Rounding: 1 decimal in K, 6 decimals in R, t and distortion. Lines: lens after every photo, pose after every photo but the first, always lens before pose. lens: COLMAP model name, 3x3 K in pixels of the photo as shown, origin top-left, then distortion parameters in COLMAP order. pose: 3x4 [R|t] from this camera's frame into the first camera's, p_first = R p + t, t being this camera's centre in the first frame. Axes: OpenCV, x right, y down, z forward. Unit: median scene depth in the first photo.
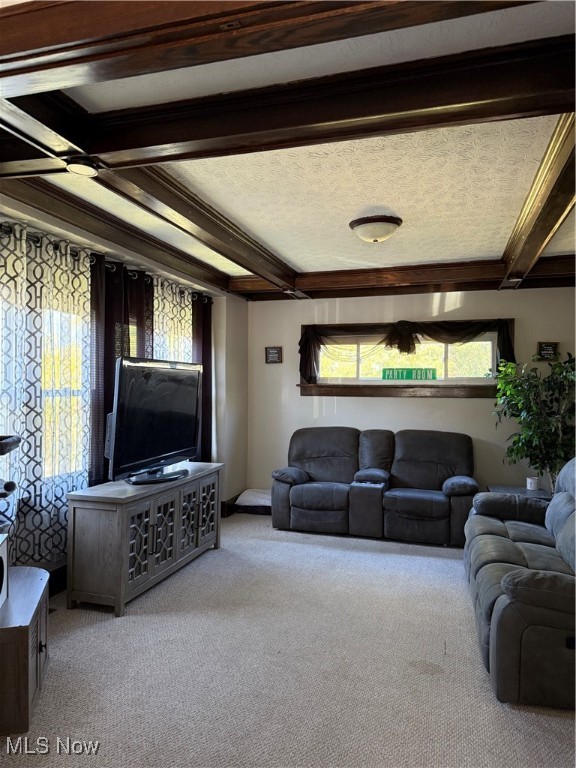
lens RADIAL K [[545.5, 0, 284.6], [0, 545.5, 385.5], [0, 0, 1]] dist [0.087990, -0.140559]
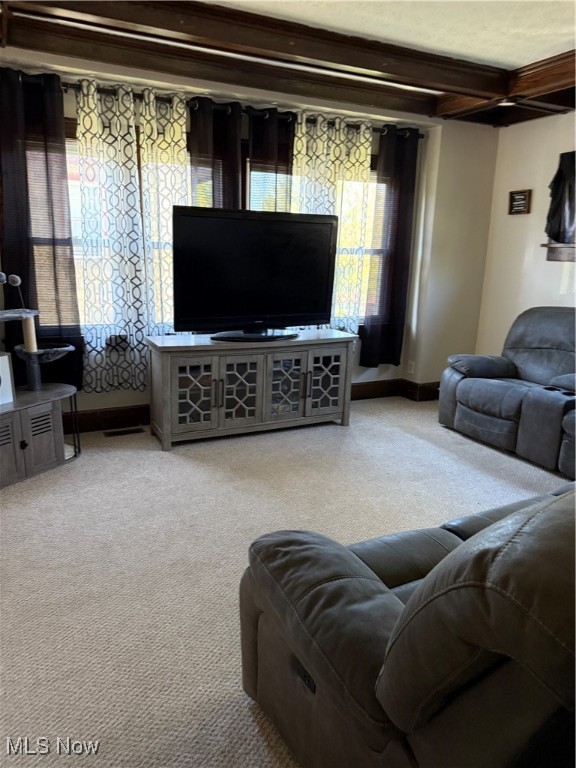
lens RADIAL K [[545.5, 0, 284.6], [0, 545.5, 385.5], [0, 0, 1]] dist [0.087990, -0.140559]
pose [[0.679112, 0.185371, -0.710243, 0.447850], [-0.018107, 0.971523, 0.236251, 0.016890], [0.733811, -0.147580, 0.663130, 0.329915]]
